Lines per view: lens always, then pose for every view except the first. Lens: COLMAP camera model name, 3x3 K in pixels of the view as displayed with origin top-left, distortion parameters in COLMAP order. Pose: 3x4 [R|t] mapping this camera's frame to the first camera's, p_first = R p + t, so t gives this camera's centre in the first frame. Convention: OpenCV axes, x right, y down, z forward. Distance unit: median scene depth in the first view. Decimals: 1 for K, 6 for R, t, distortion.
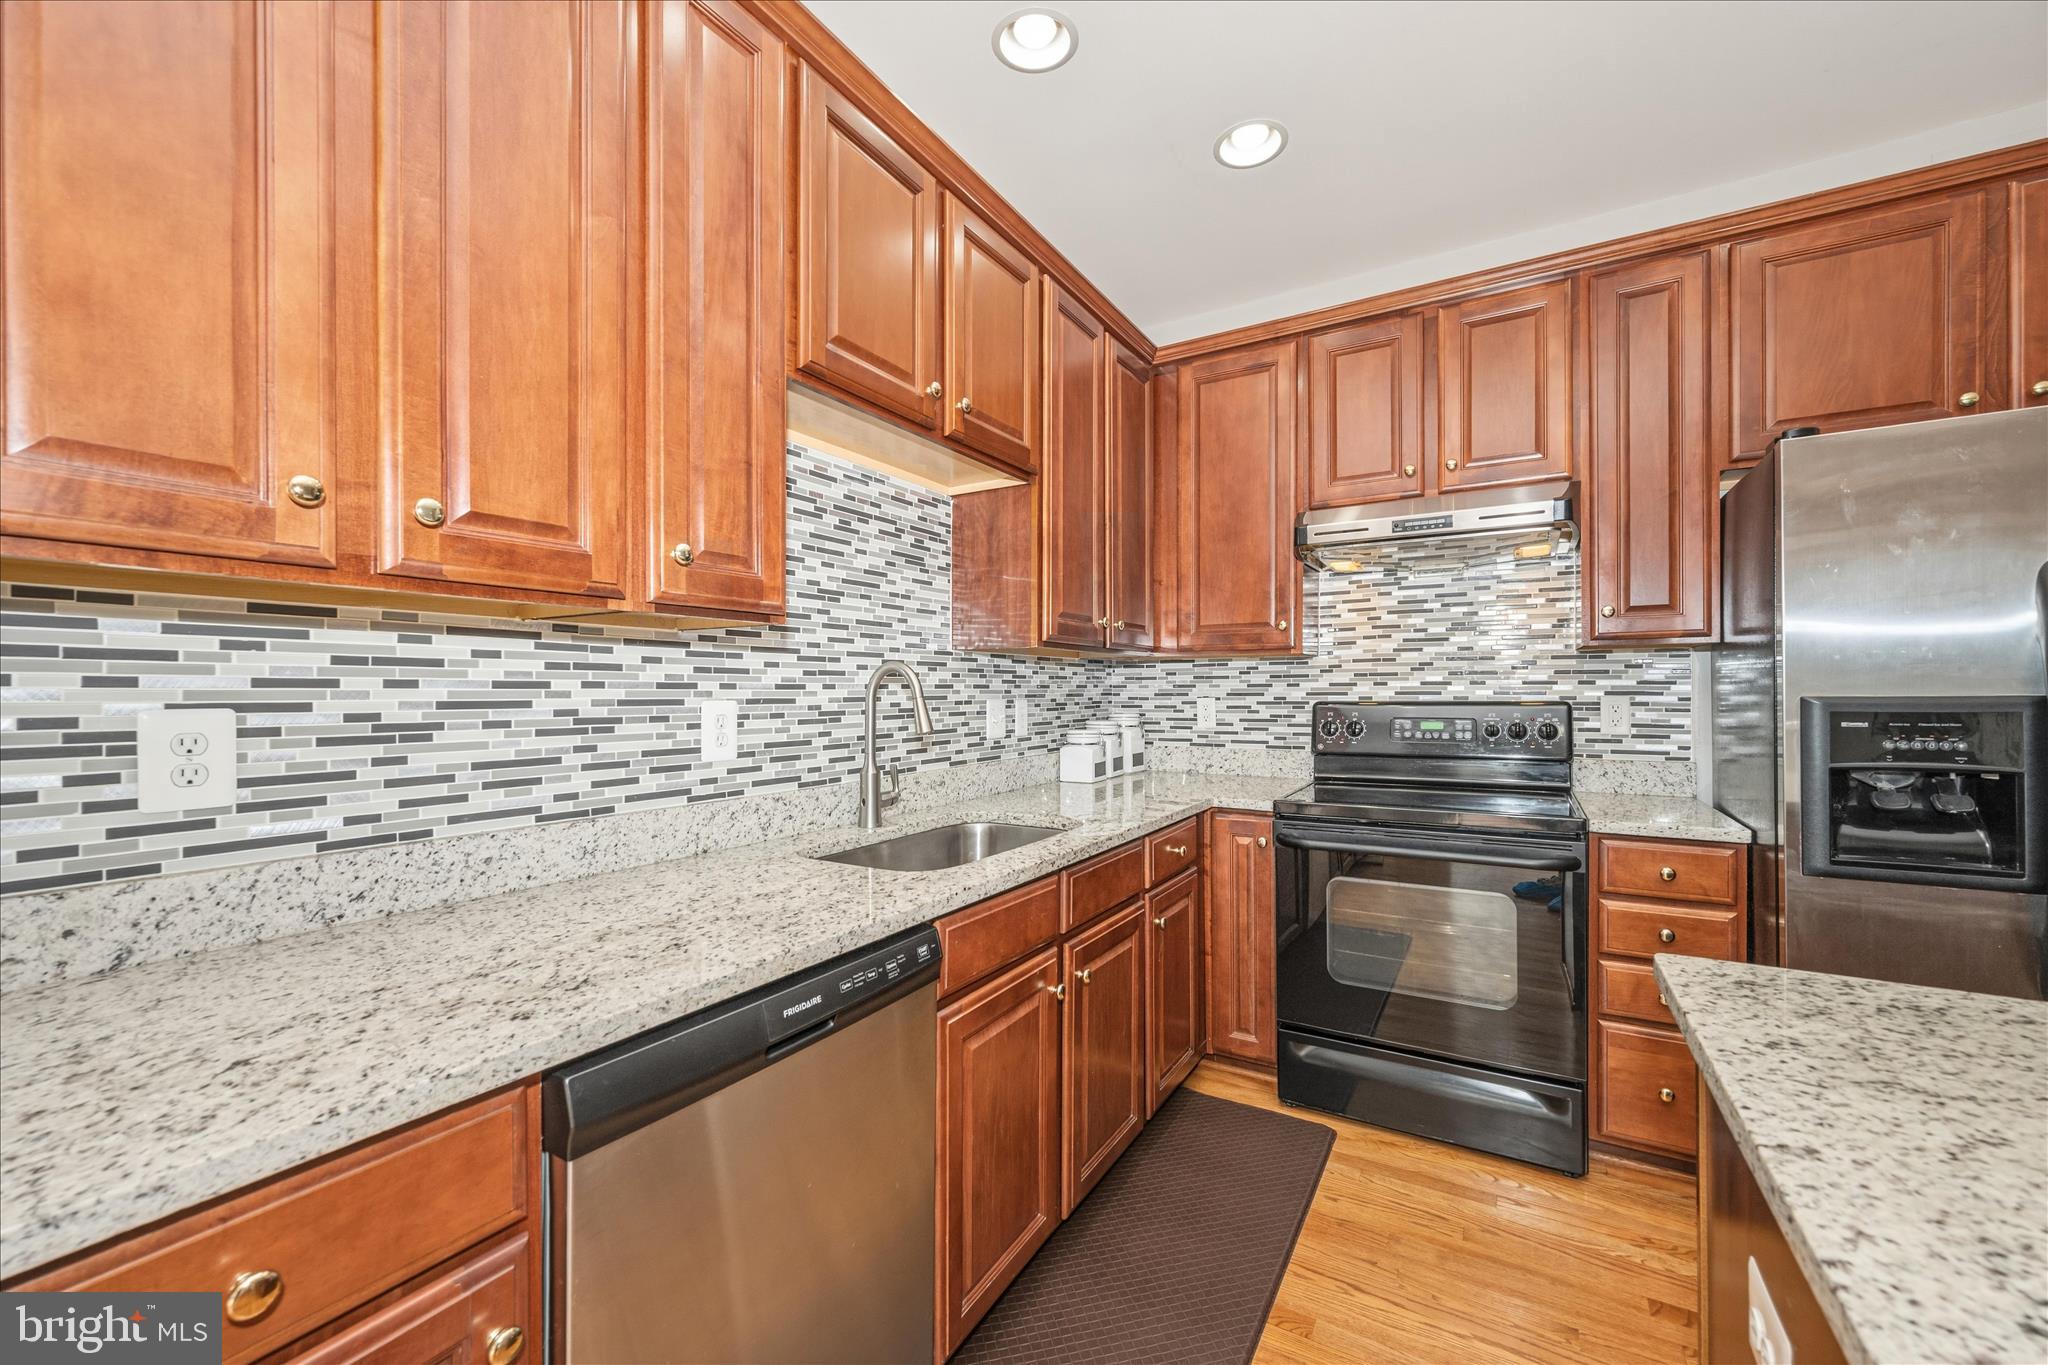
lens RADIAL K [[806.2, 0, 1021.3], [0, 806.2, 691.0], [0, 0, 1]] dist [-0.001688, 0.000305]
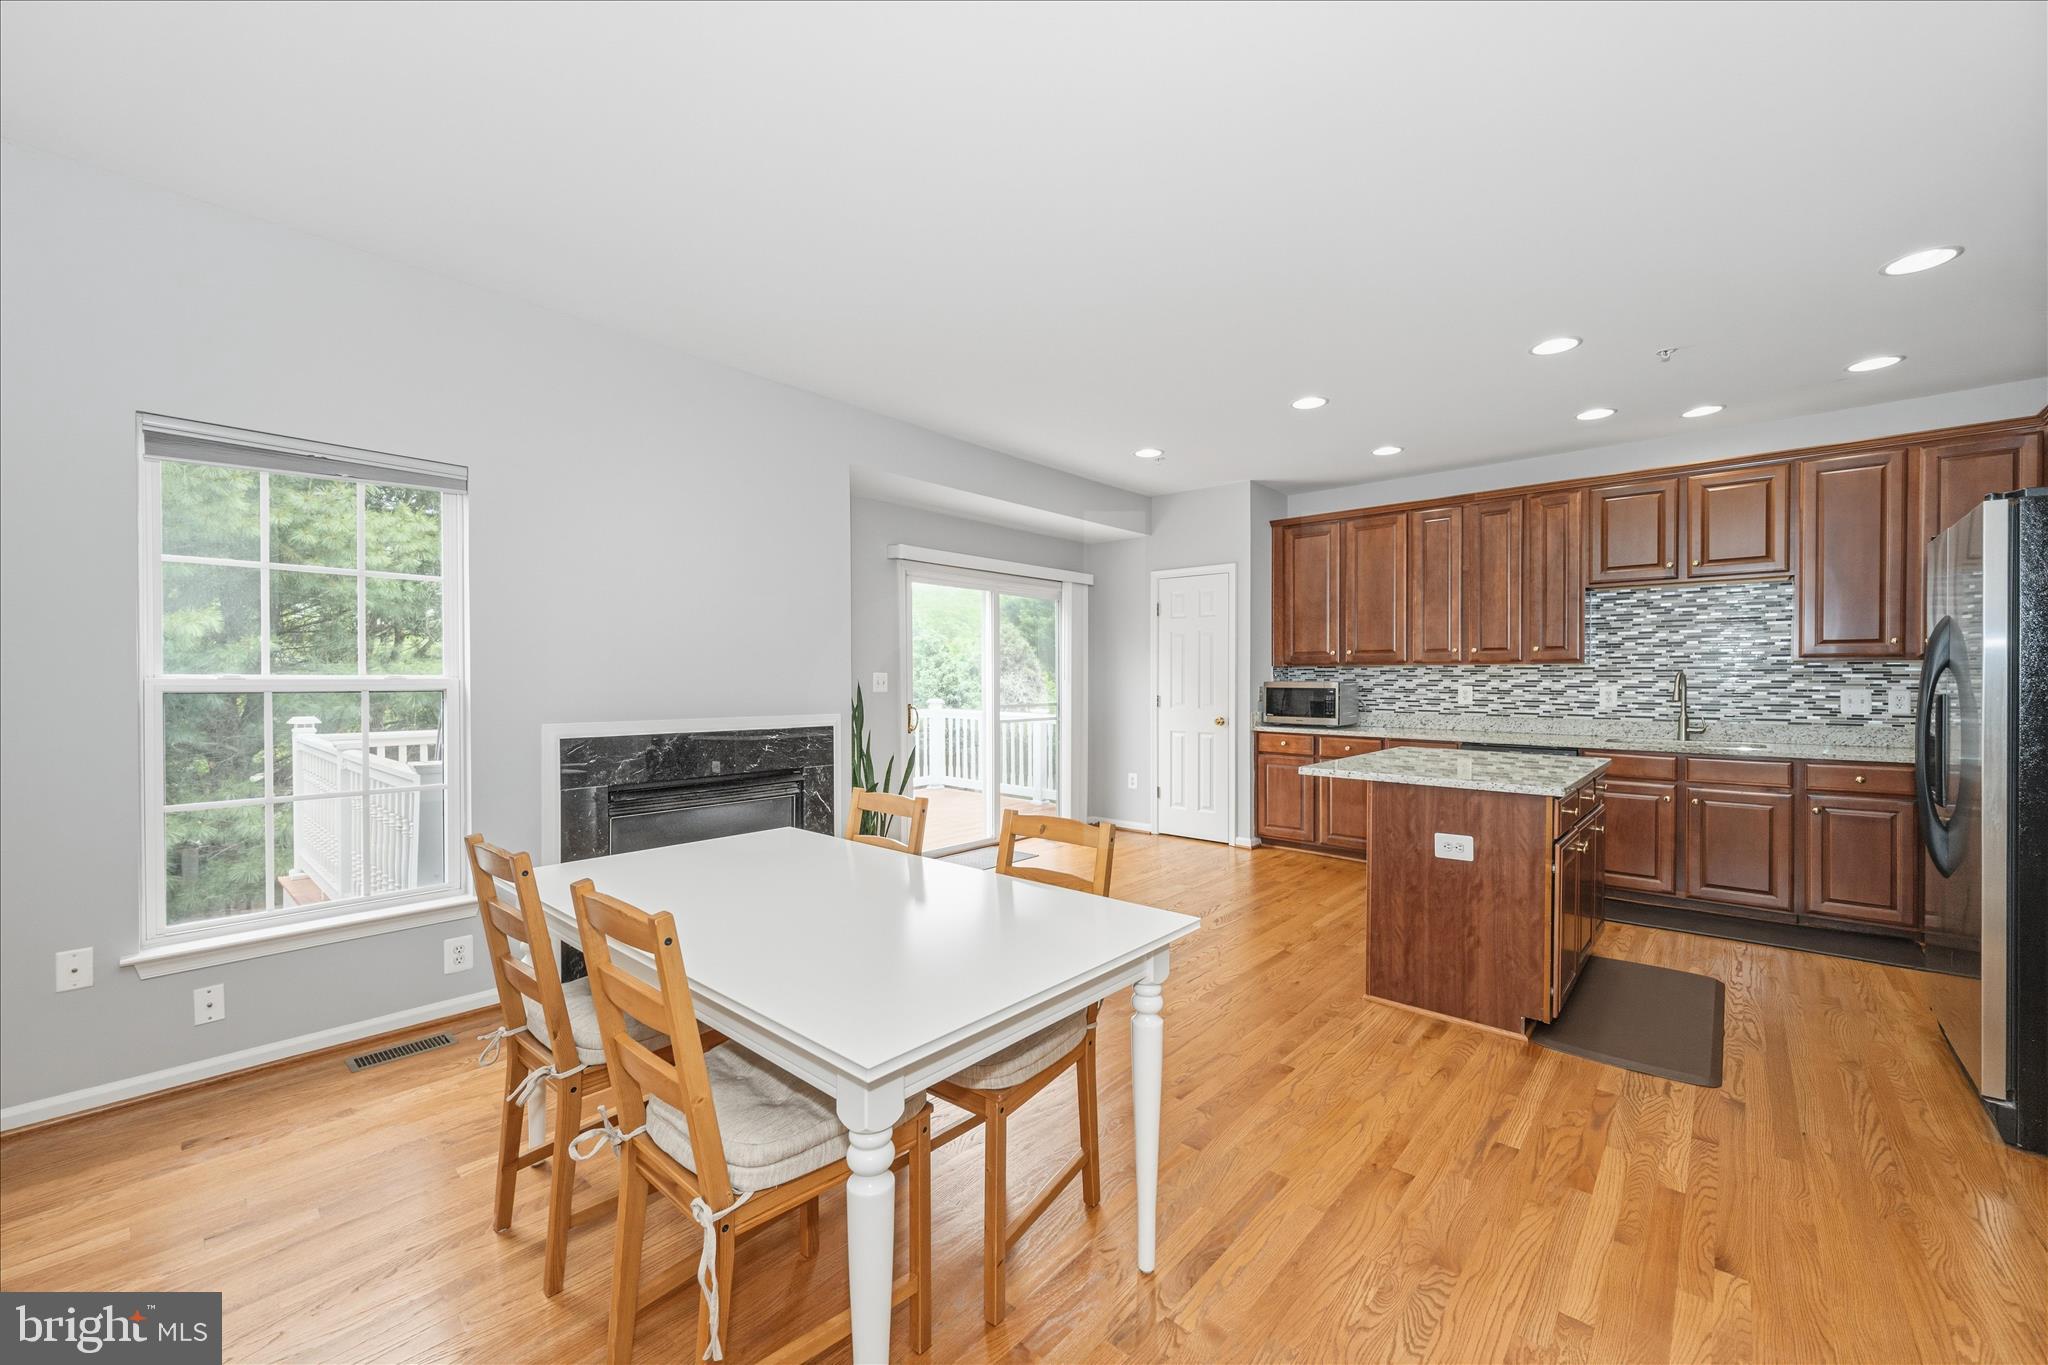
lens RADIAL K [[806.2, 0, 1020.9], [0, 806.2, 684.8], [0, 0, 1]] dist [-0.001688, 0.000305]
pose [[-0.180874, 0.013126, -0.983419, 2.547411], [0.002122, 0.999914, 0.012956, -0.032458], [0.983504, 0.000257, -0.180886, -0.507310]]
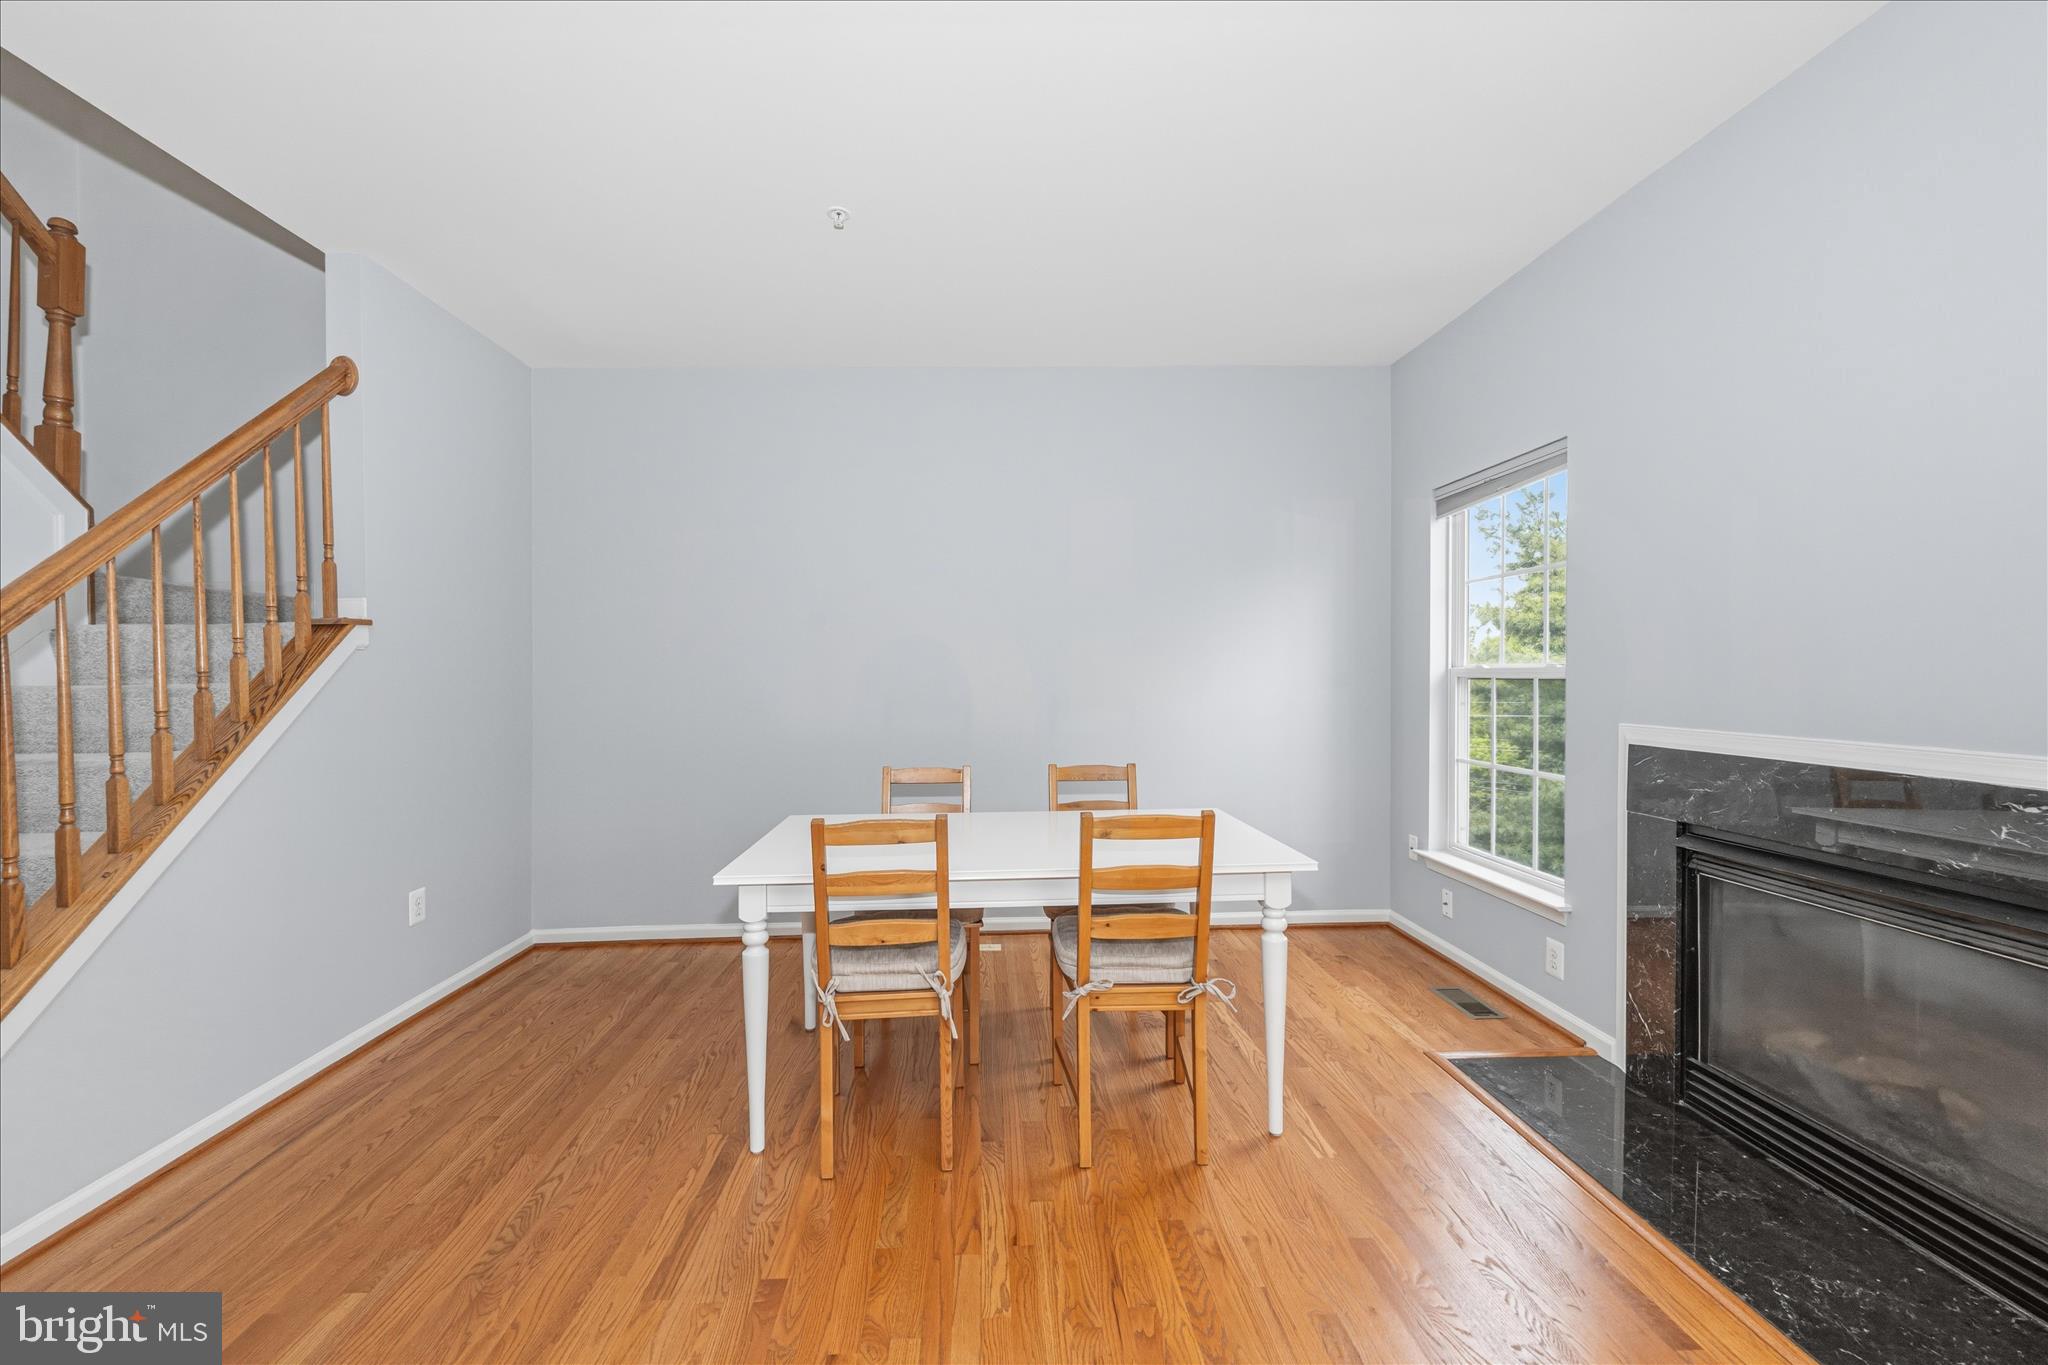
lens RADIAL K [[806.2, 0, 1003.9], [0, 806.2, 684.9], [0, 0, 1]] dist [-0.001688, 0.000305]
pose [[-0.546754, 0.002108, 0.837291, 0.571762], [0.015124, 0.999859, 0.007359, -0.019946], [-0.837157, 0.016687, -0.546708, -0.223815]]
